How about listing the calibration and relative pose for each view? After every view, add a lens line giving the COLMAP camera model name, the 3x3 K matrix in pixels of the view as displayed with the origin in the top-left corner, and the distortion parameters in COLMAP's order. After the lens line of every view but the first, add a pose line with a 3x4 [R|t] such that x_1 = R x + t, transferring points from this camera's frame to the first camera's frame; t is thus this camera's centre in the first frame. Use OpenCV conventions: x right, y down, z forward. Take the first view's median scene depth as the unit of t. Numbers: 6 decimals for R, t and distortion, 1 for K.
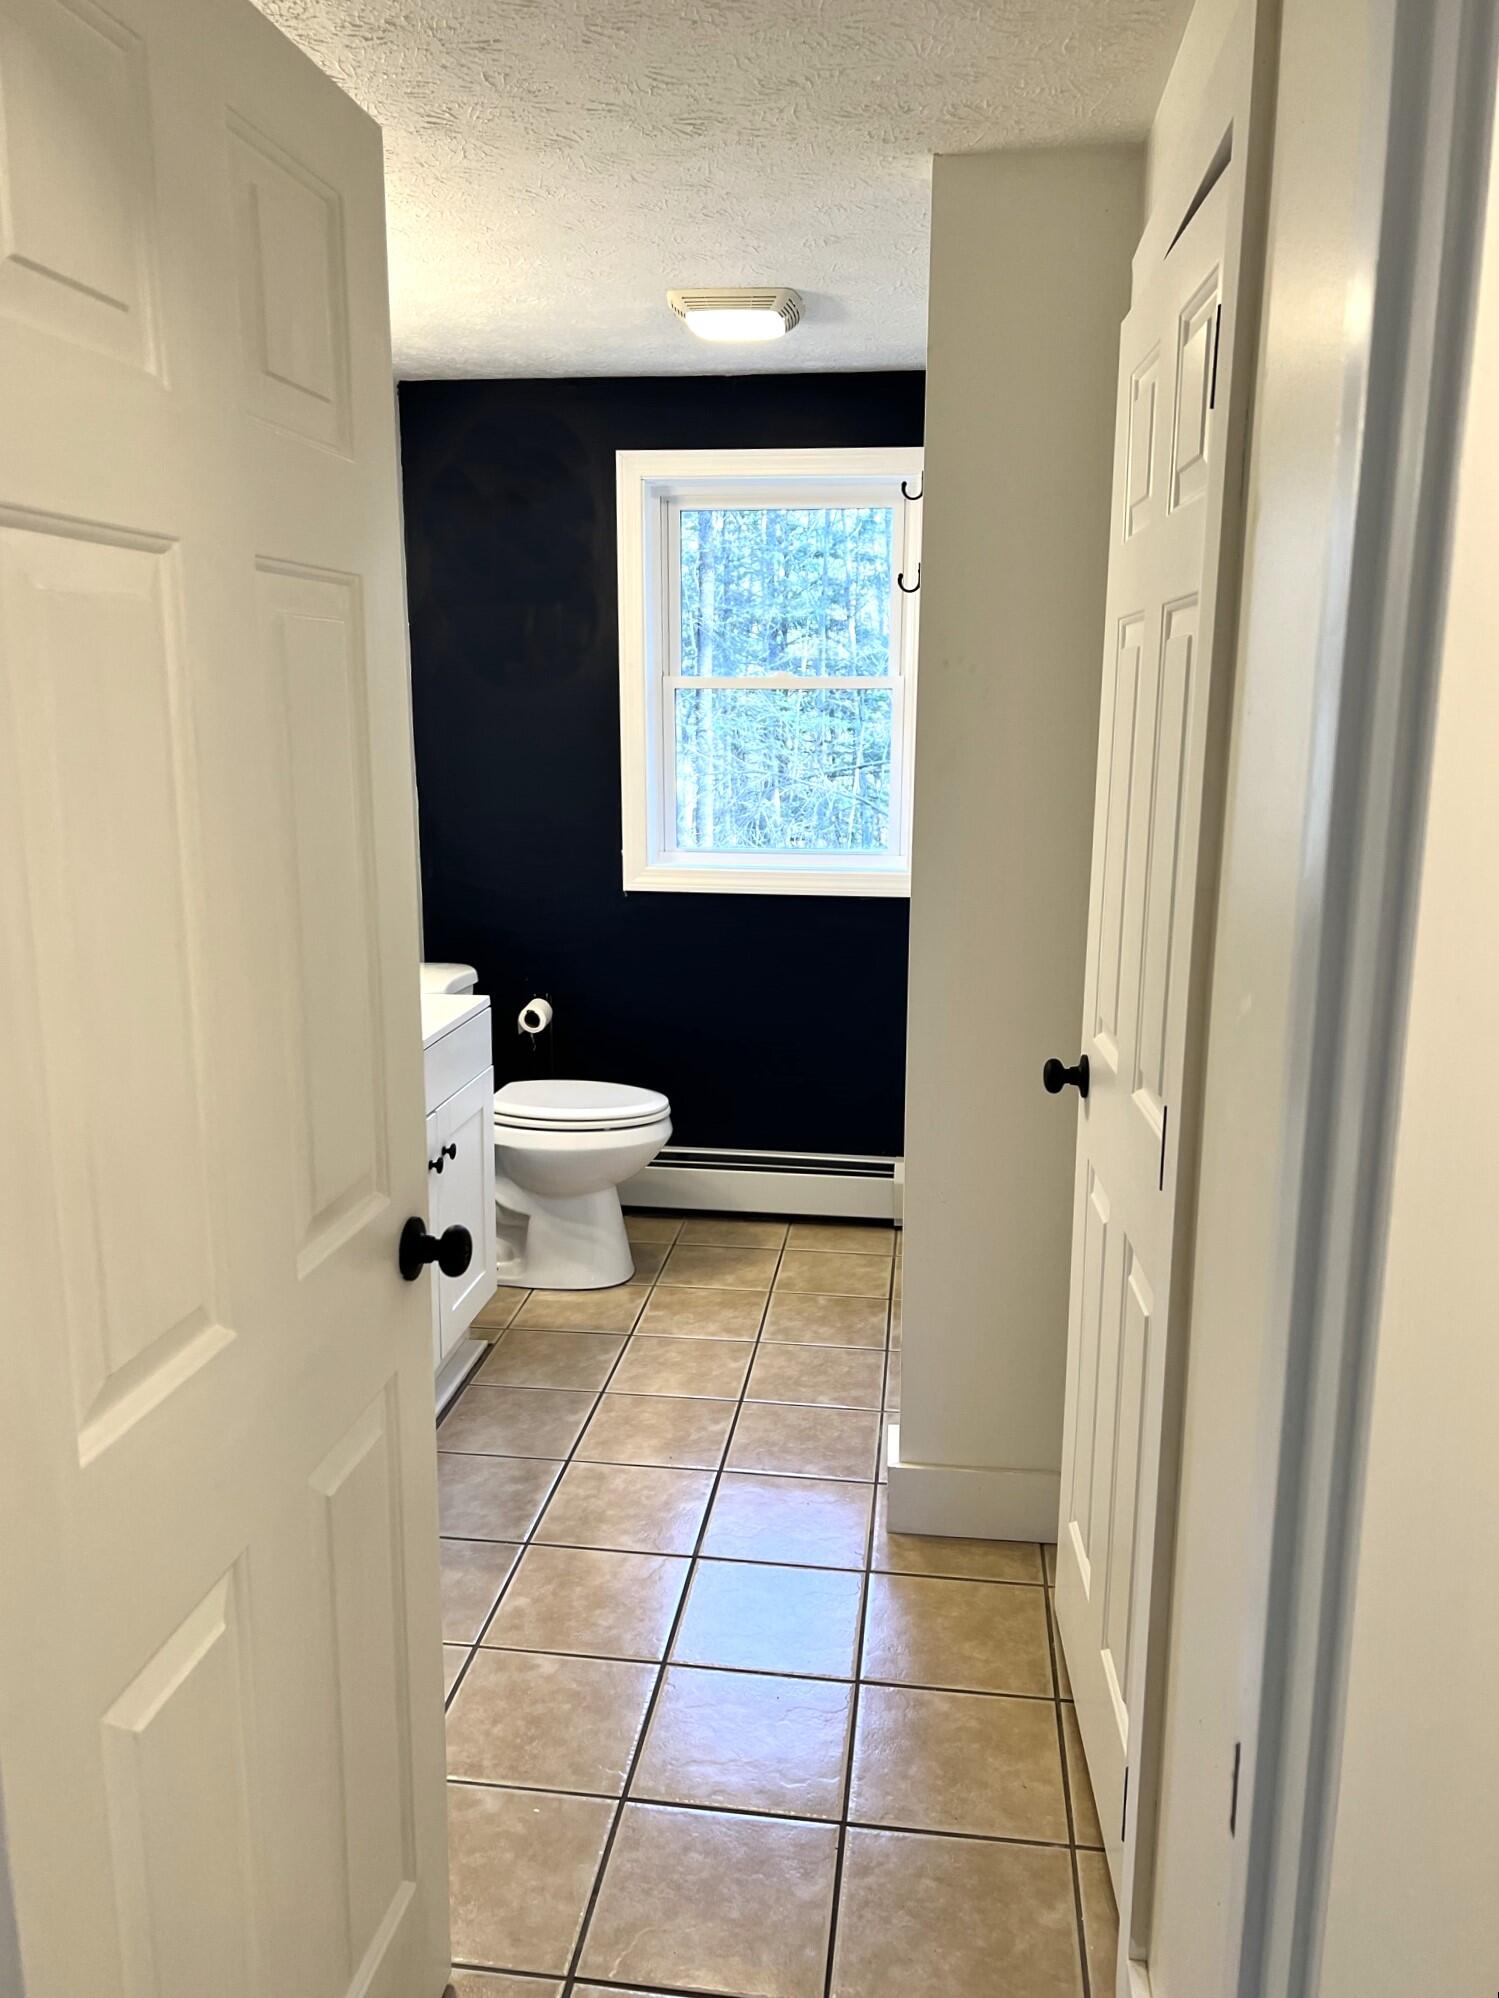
lens RADIAL K [[1513.1, 0, 749.5], [0, 1513.1, 999.0], [0, 0, 1]] dist [0.063956, -0.068468]
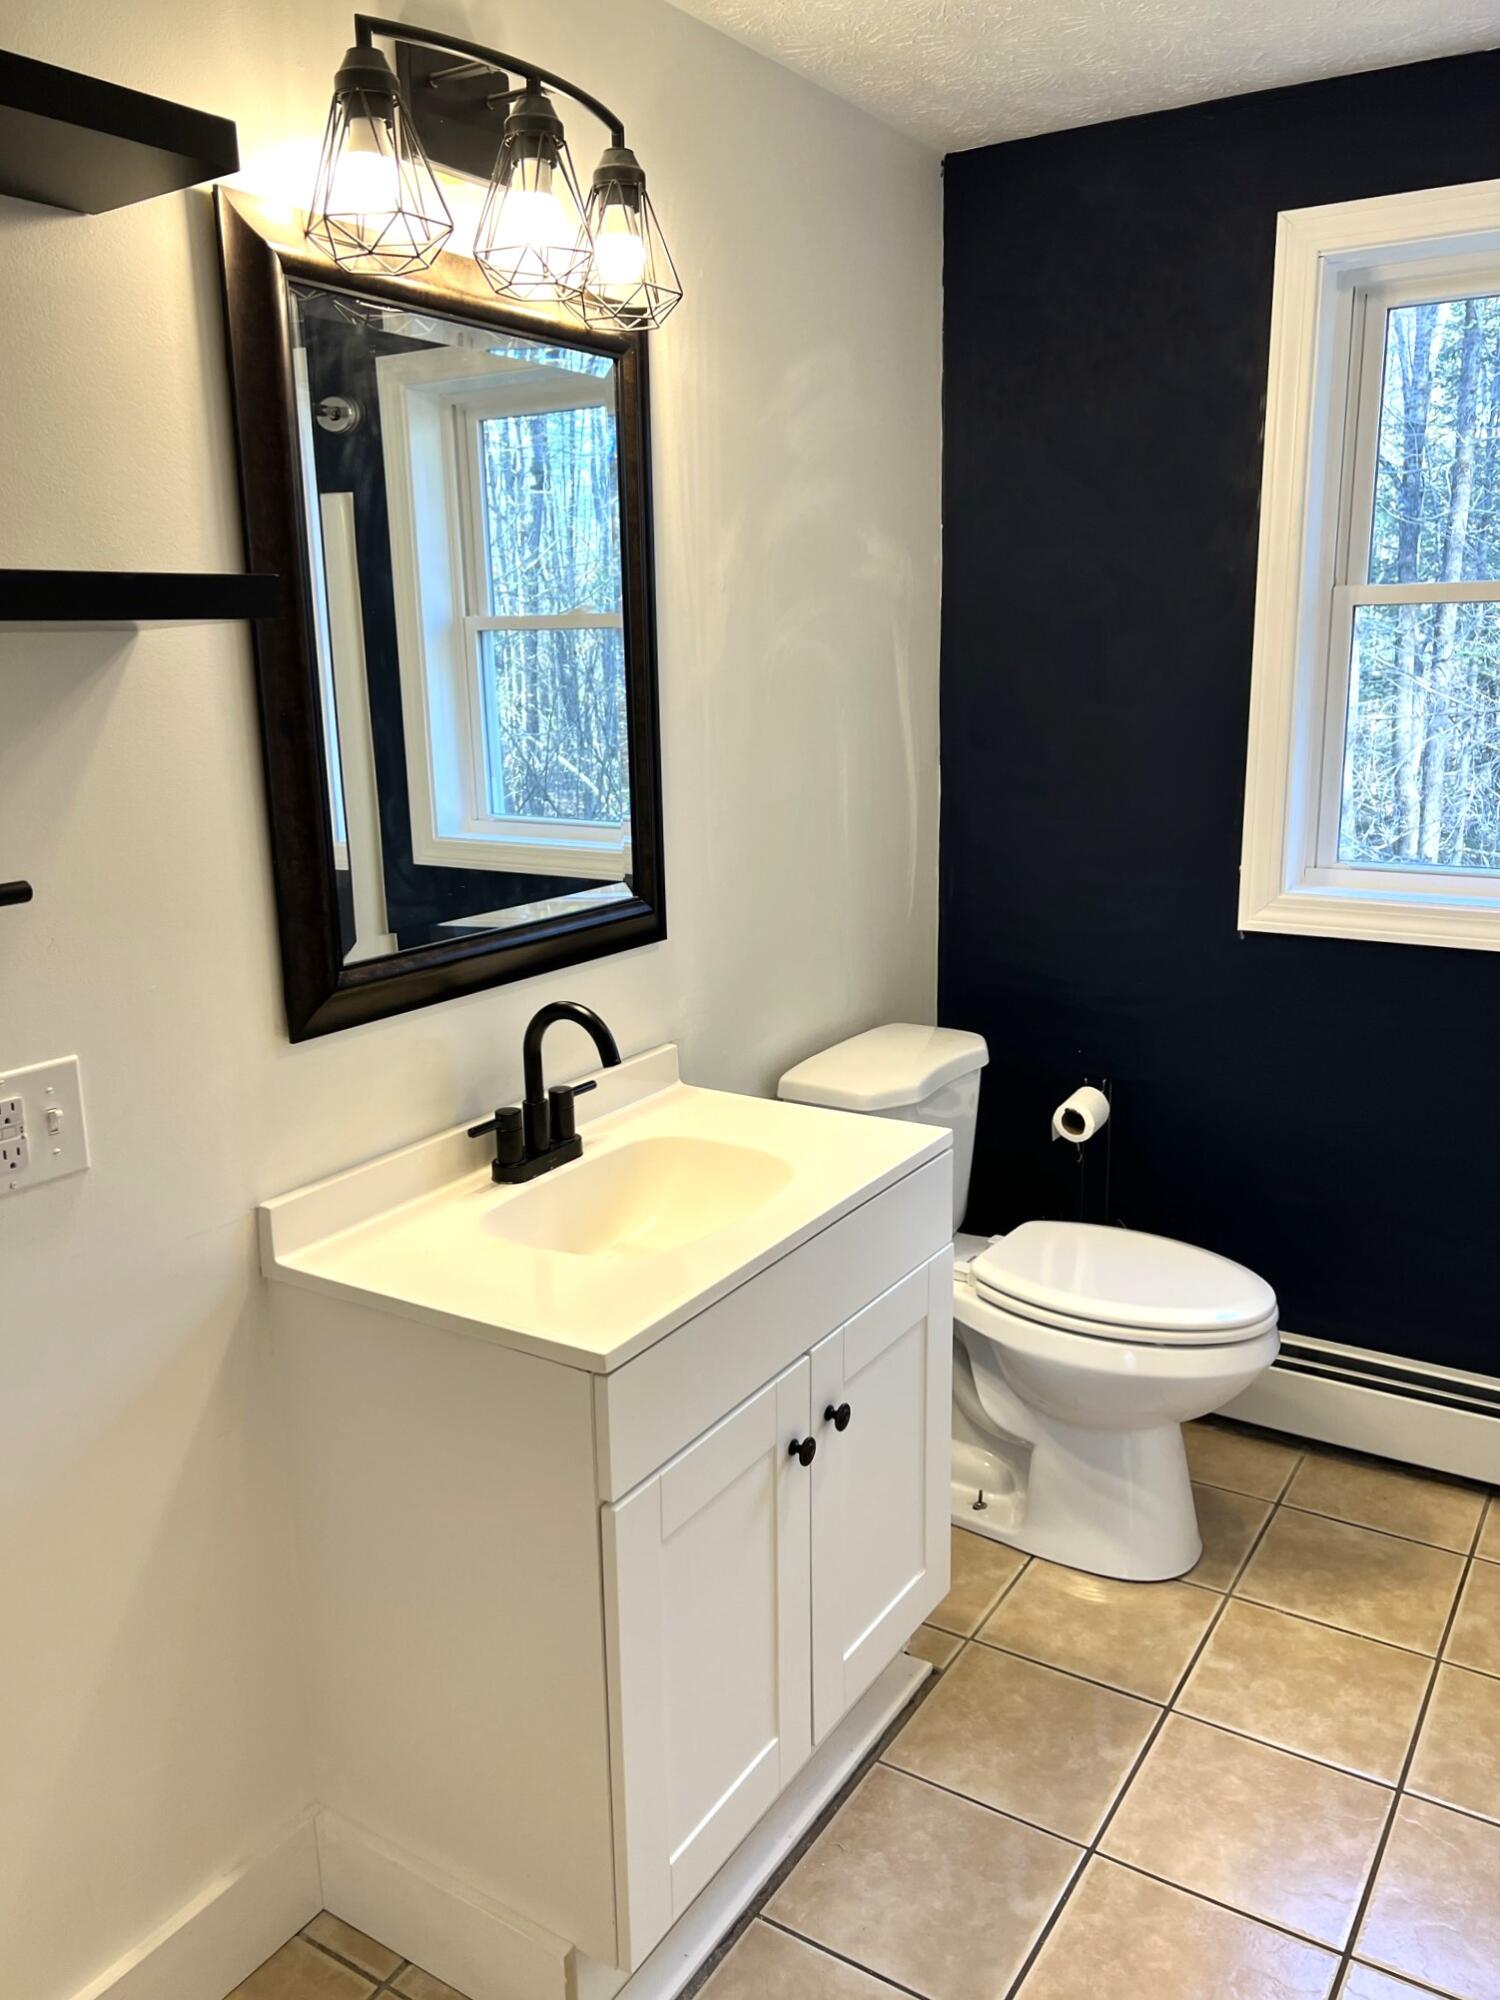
lens RADIAL K [[1528.4, 0, 750.0], [0, 1528.4, 1000.0], [0, 0, 1]] dist [0.066615, -0.080868]
pose [[0.902790, 0.076164, -0.423283, 0.007943], [-0.059782, 0.996863, 0.051868, -0.069447], [0.425905, -0.021521, 0.904512, 0.359090]]
